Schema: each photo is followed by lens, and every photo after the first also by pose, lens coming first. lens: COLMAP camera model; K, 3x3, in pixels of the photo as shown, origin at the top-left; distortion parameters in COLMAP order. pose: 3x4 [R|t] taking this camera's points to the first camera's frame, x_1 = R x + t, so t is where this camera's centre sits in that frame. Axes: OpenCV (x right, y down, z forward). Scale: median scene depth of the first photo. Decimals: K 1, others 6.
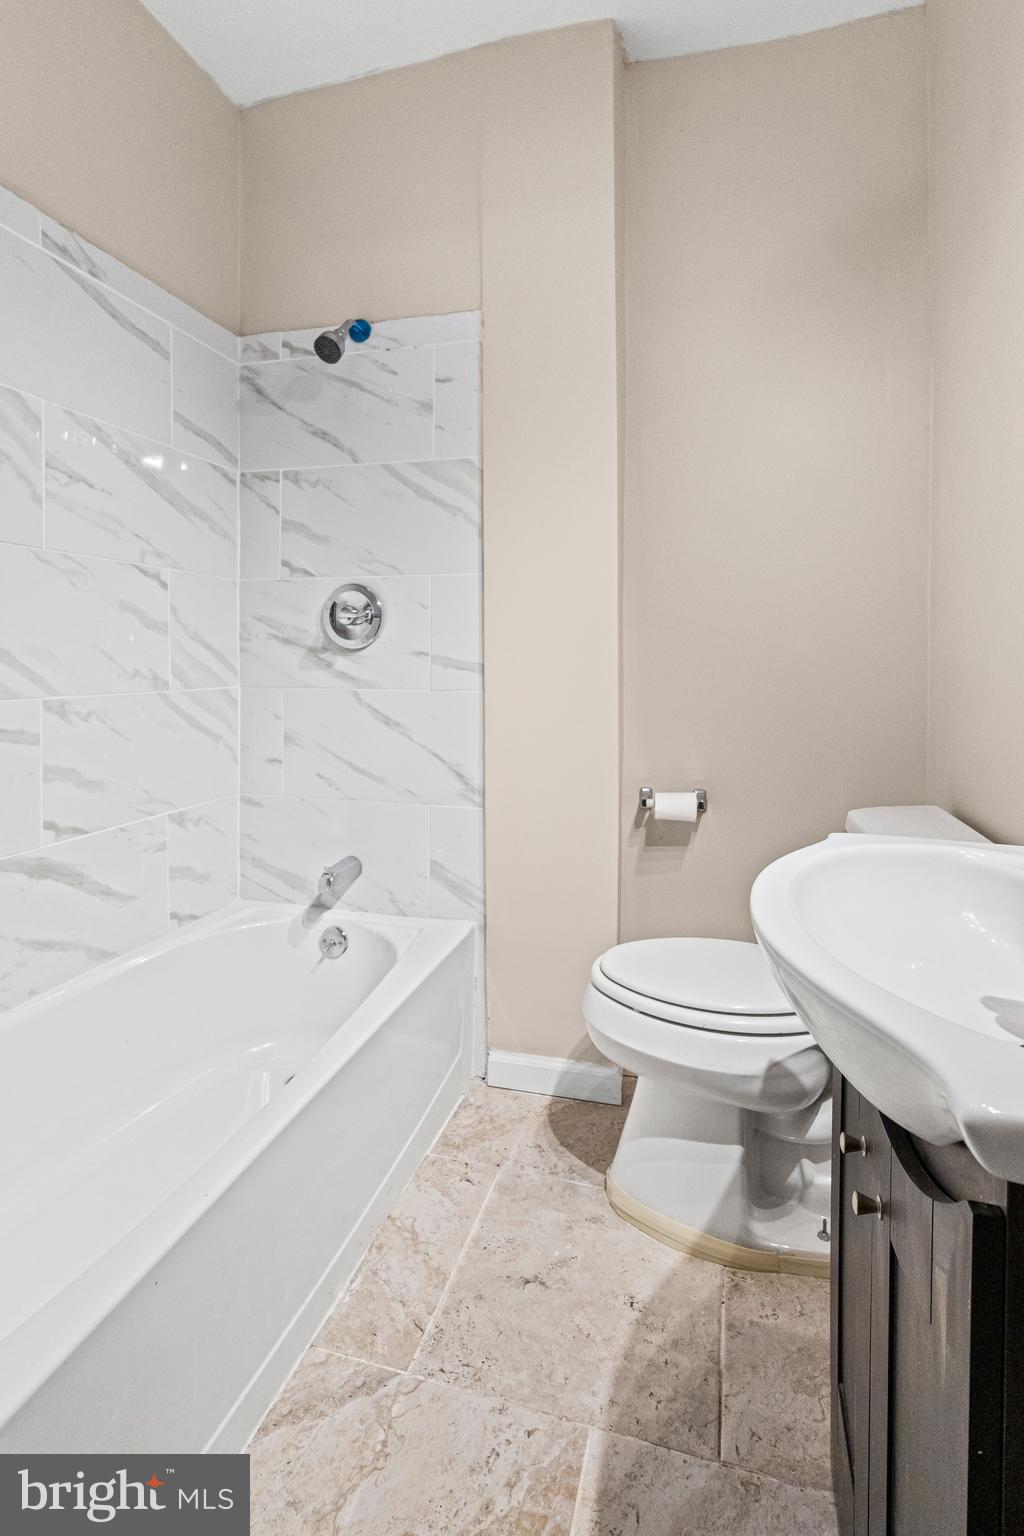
lens RADIAL K [[749.0, 0, 514.3], [0, 749.0, 768.5], [0, 0, 1]] dist [-0.020162, 0.001719]
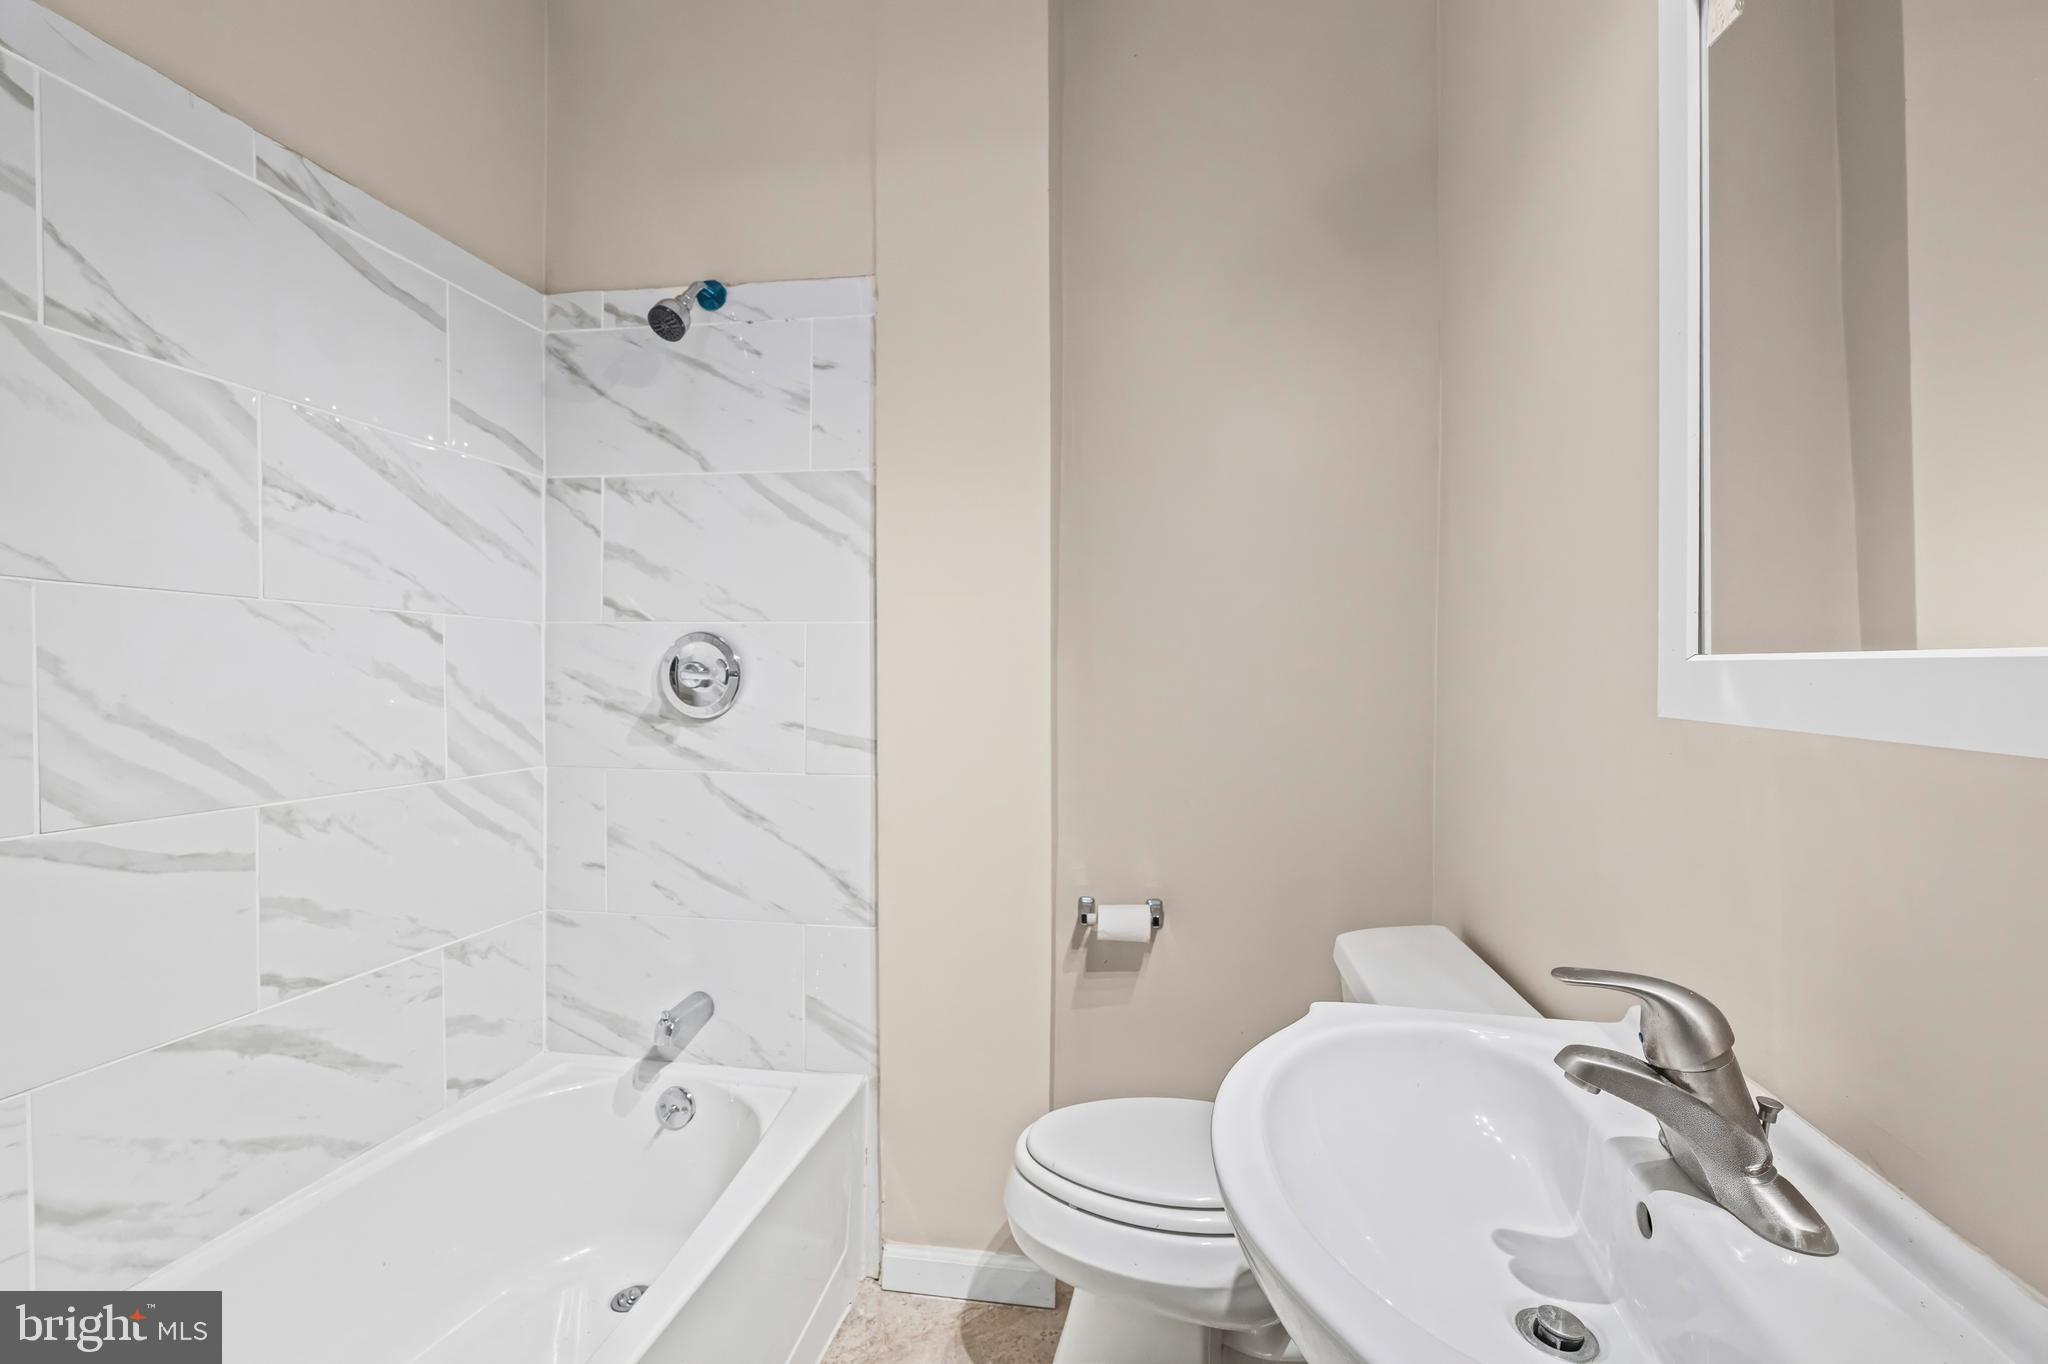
lens RADIAL K [[938.1, 0, 1022.0], [0, 938.1, 677.5], [0, 0, 1]] dist [-0.018653, 0.001099]
pose [[0.995841, 0.001425, 0.091102, 0.019695], [-0.001194, 0.999996, -0.002580, -0.202879], [-0.091106, 0.002461, 0.995838, 0.033671]]
